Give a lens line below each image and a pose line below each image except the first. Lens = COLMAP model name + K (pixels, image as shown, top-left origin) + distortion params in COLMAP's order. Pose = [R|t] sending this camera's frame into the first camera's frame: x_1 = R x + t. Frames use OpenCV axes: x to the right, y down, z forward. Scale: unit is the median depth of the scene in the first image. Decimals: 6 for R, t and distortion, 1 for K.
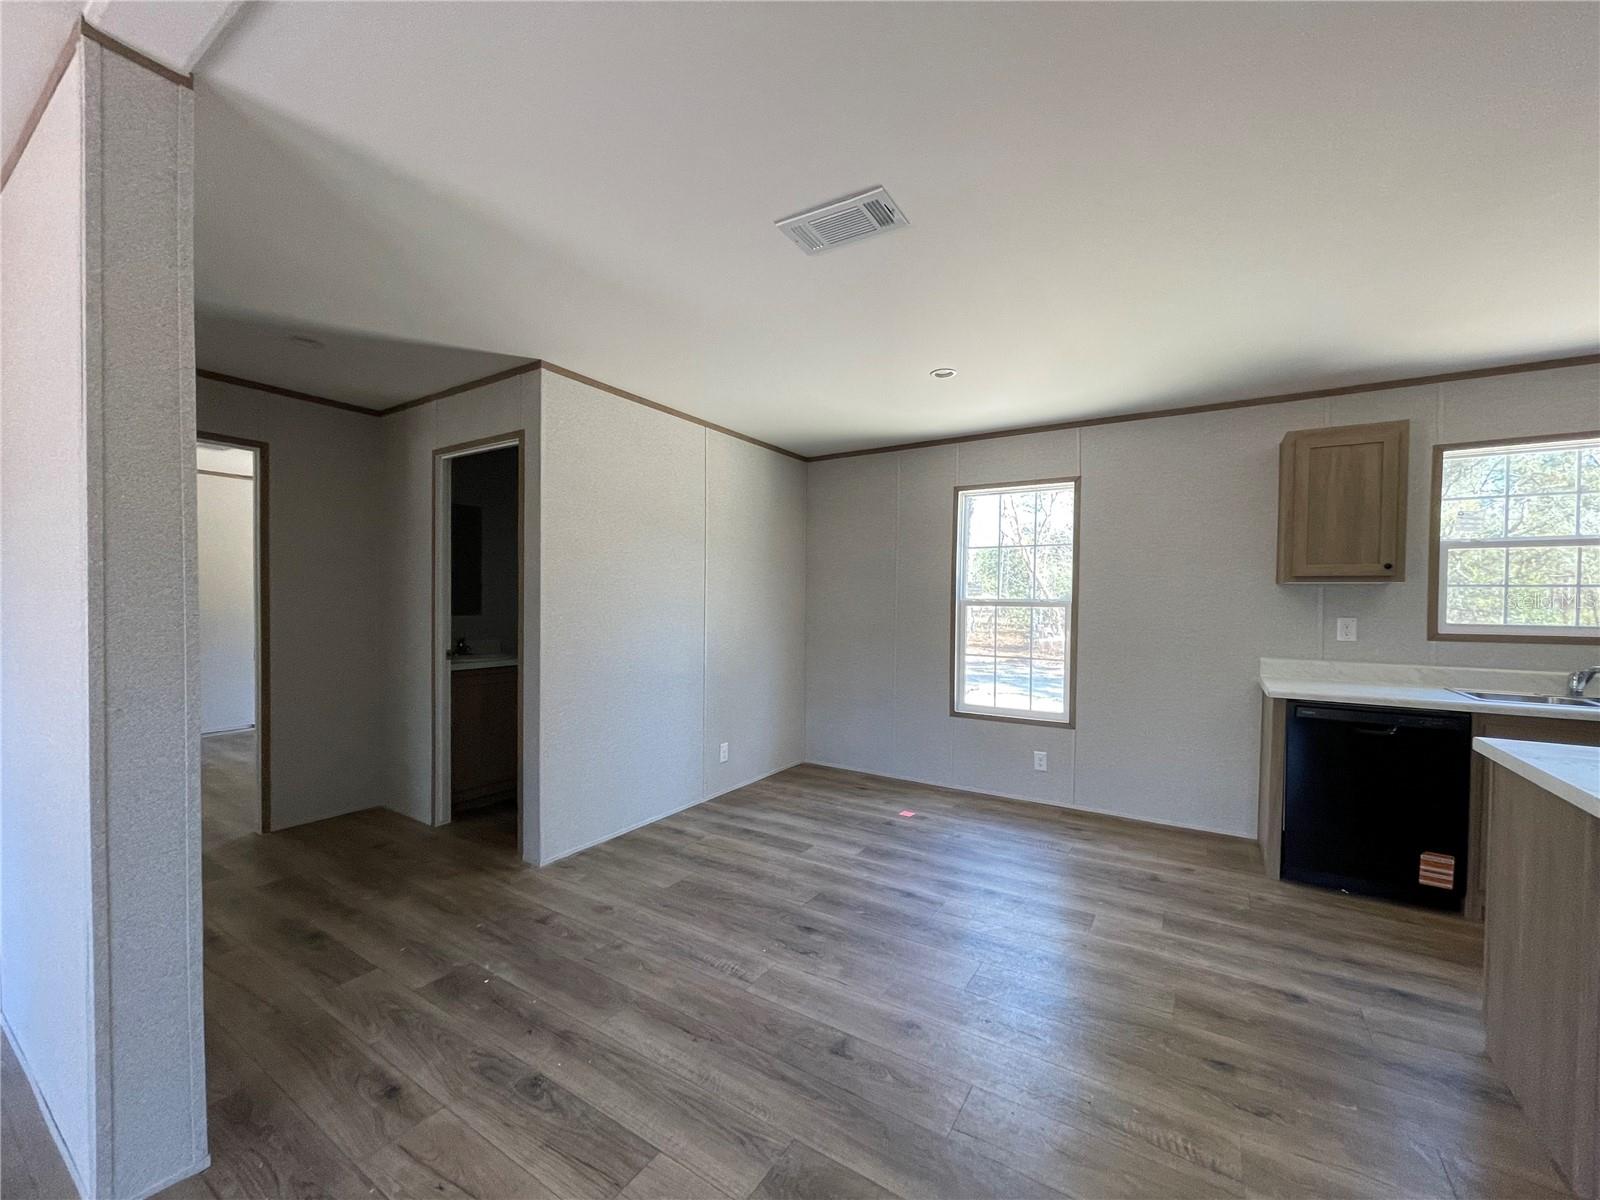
lens RADIAL K [[641.5, 0, 795.9], [0, 641.5, 611.1], [0, 0, 1]] dist [-0.003029, 0.000475]
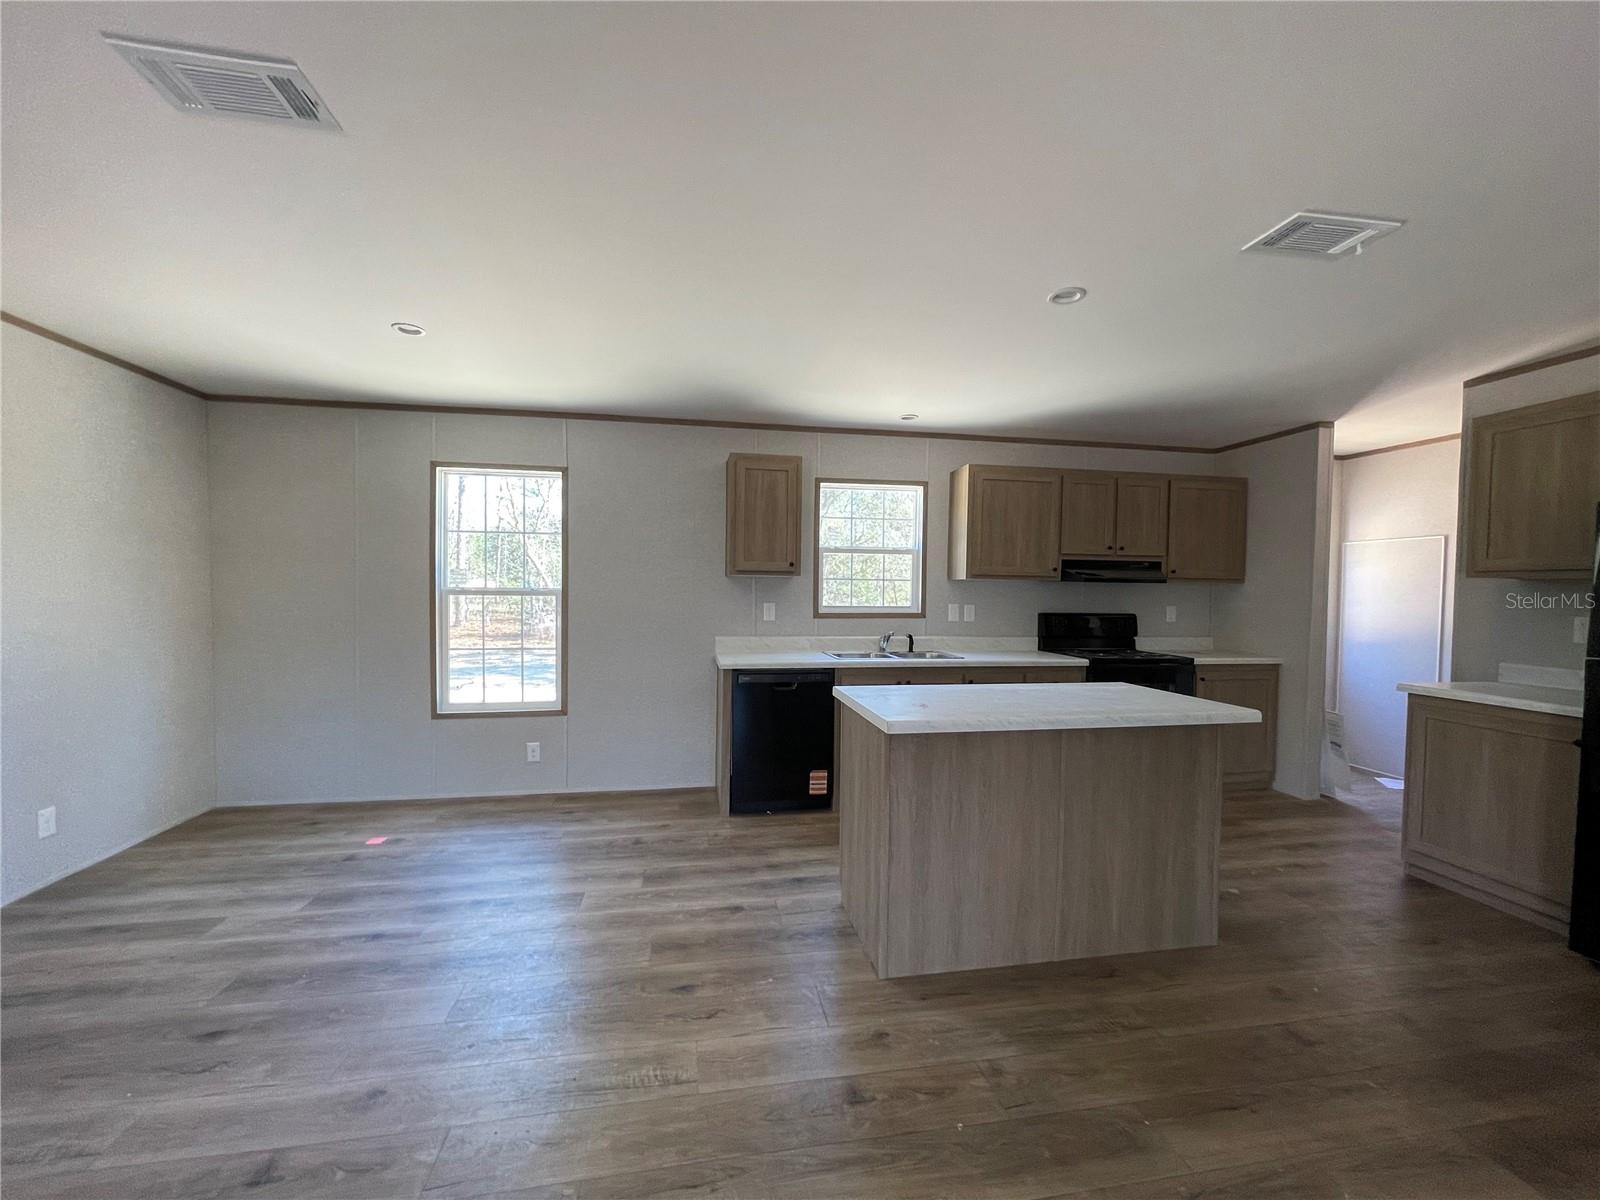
lens RADIAL K [[641.5, 0, 795.9], [0, 641.5, 611.1], [0, 0, 1]] dist [-0.003029, 0.000475]
pose [[0.737153, -0.024292, 0.675289, 0.023440], [0.009731, 0.999632, 0.025338, -0.005944], [-0.675655, -0.012106, 0.737118, 0.003008]]
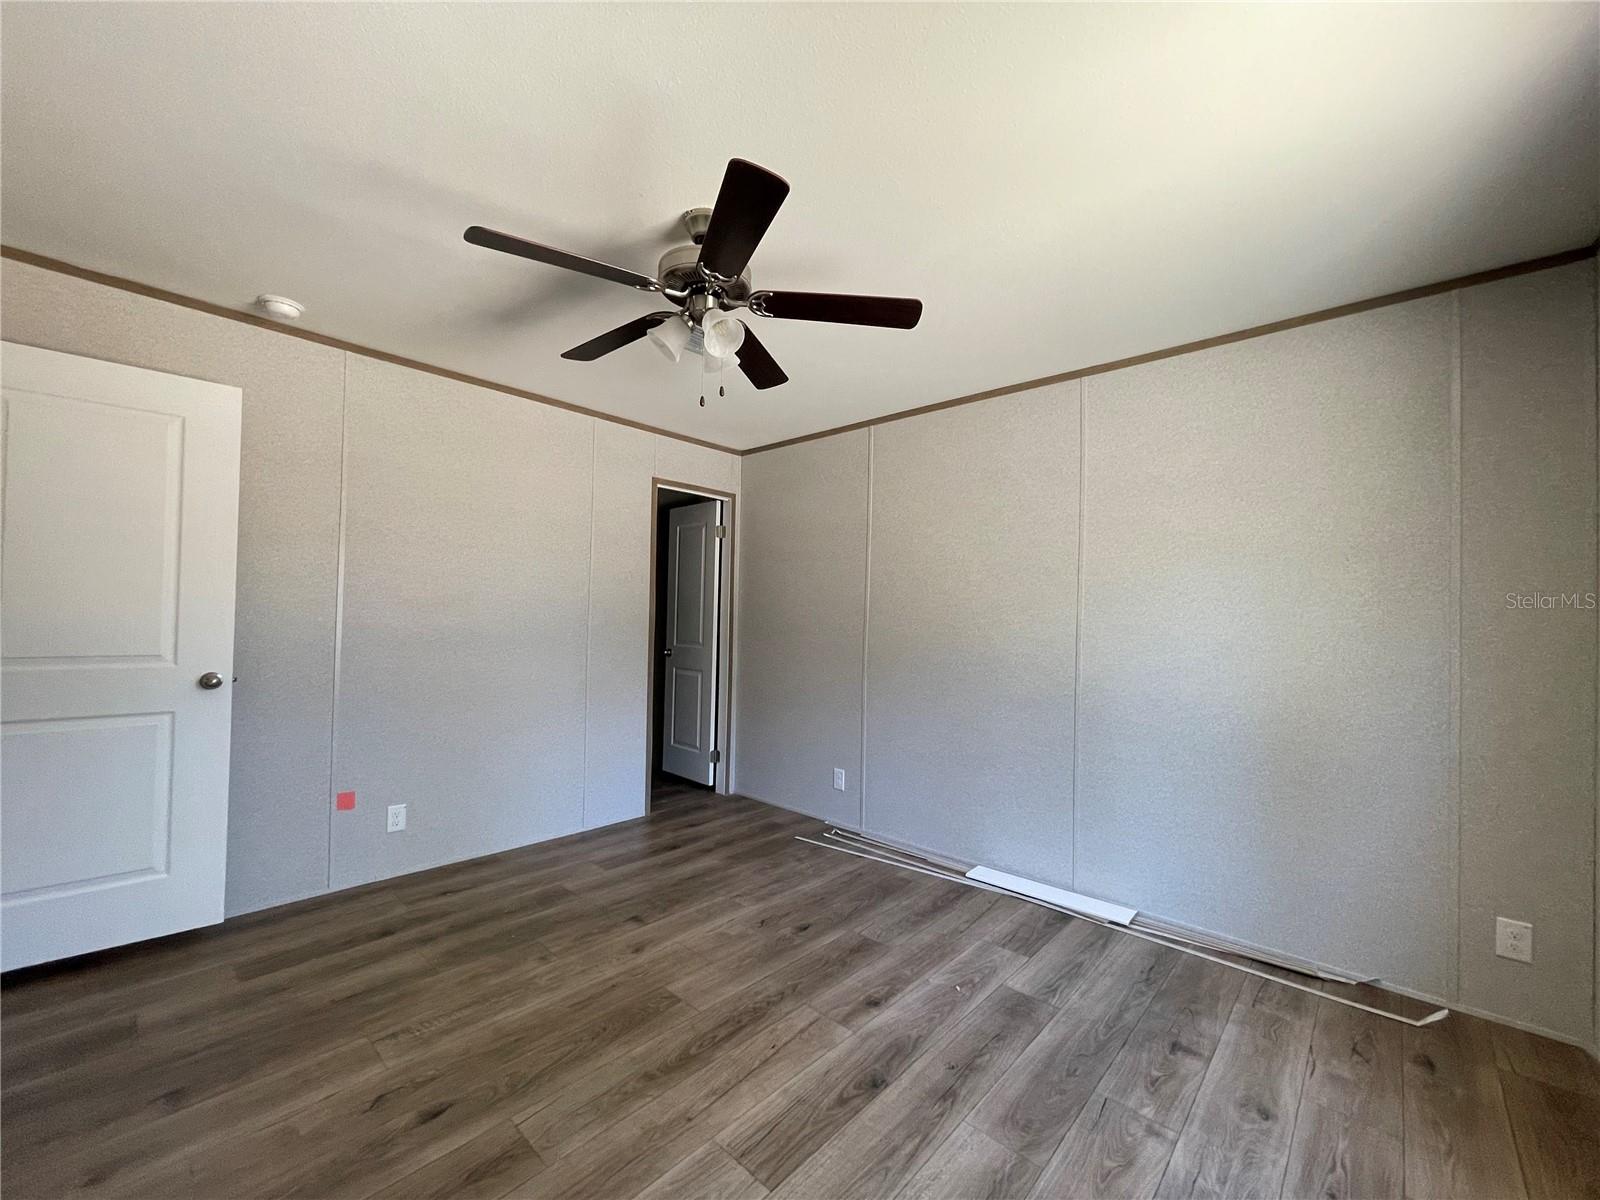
lens RADIAL K [[639.5, 0, 795.3], [0, 639.5, 590.7], [0, 0, 1]] dist [0.003105, 0.000152]
pose [[-0.175740, -0.057480, -0.982757, 0.898168], [-0.036857, 0.997978, -0.051779, 0.009925], [0.983746, 0.027122, -0.177504, 0.980894]]
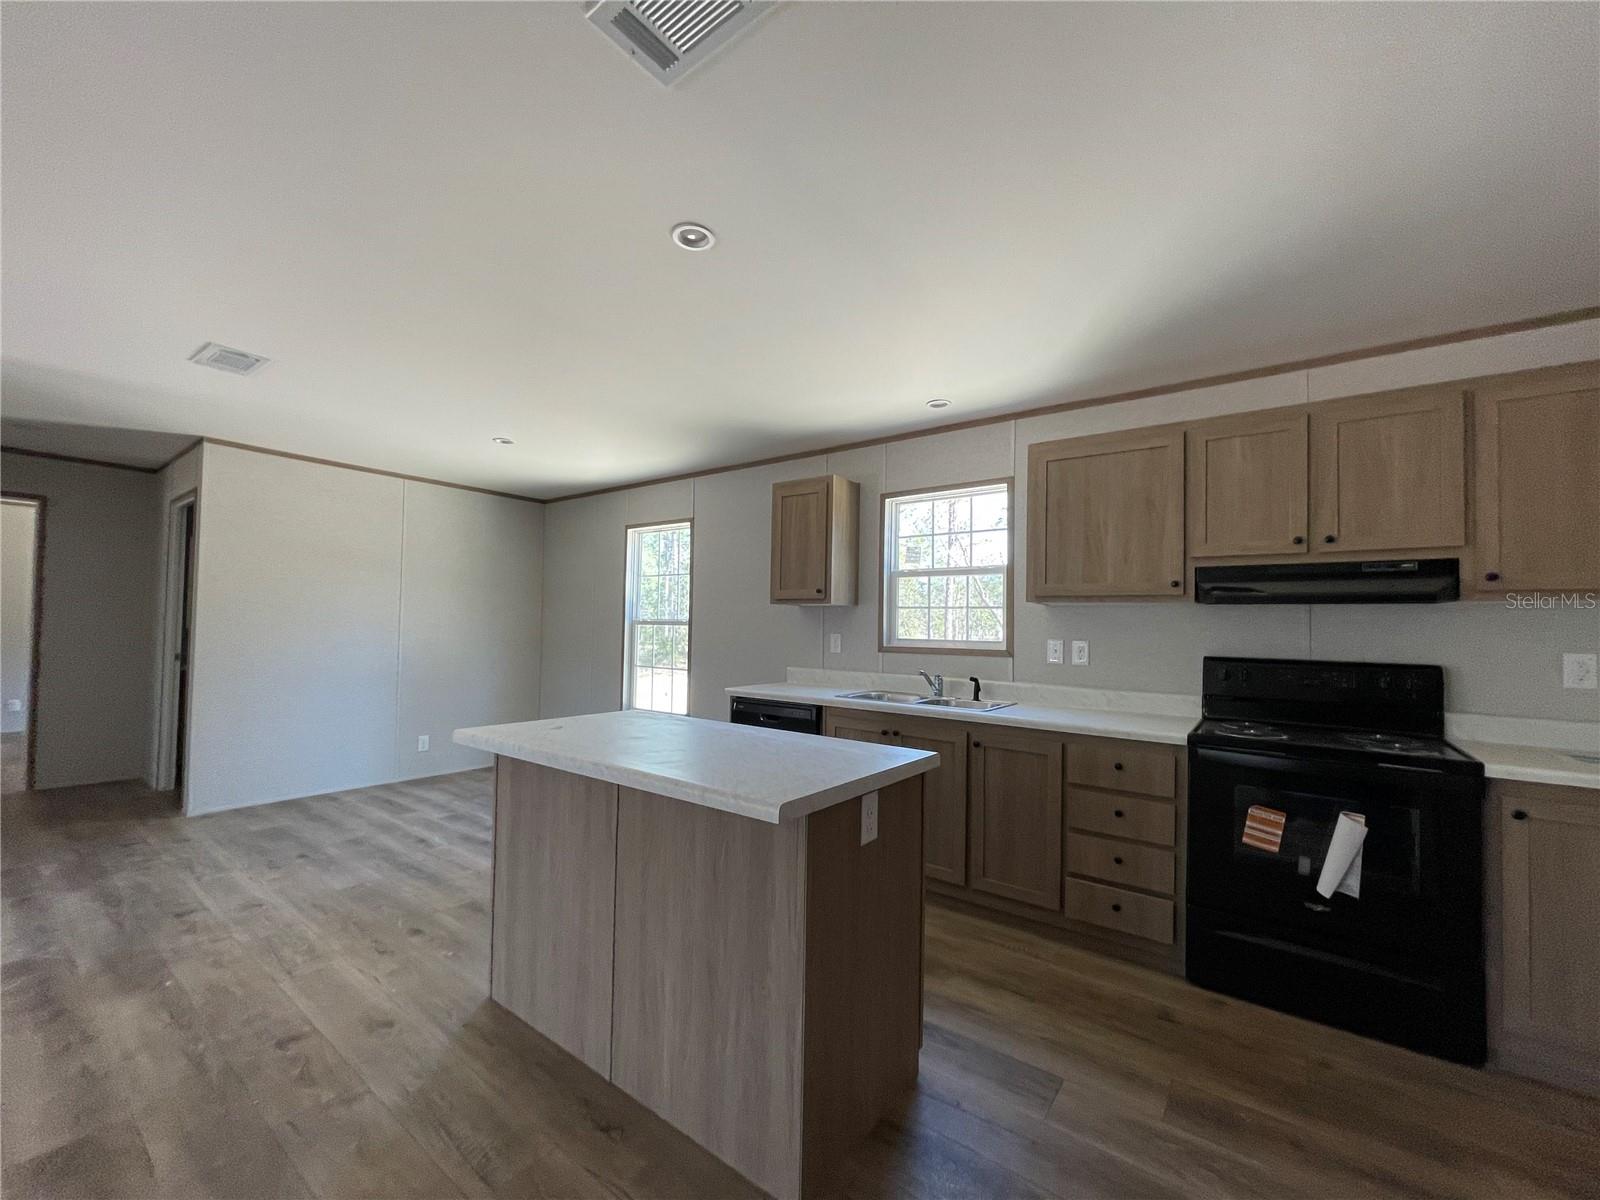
lens RADIAL K [[639.9, 0, 796.4], [0, 639.9, 611.3], [0, 0, 1]] dist [-0.000864, 0.000273]
pose [[0.997312, 0.007098, -0.072934, 0.975843], [-0.010327, 0.998979, -0.043990, 0.024659], [0.072547, 0.044625, 0.996366, -0.244466]]
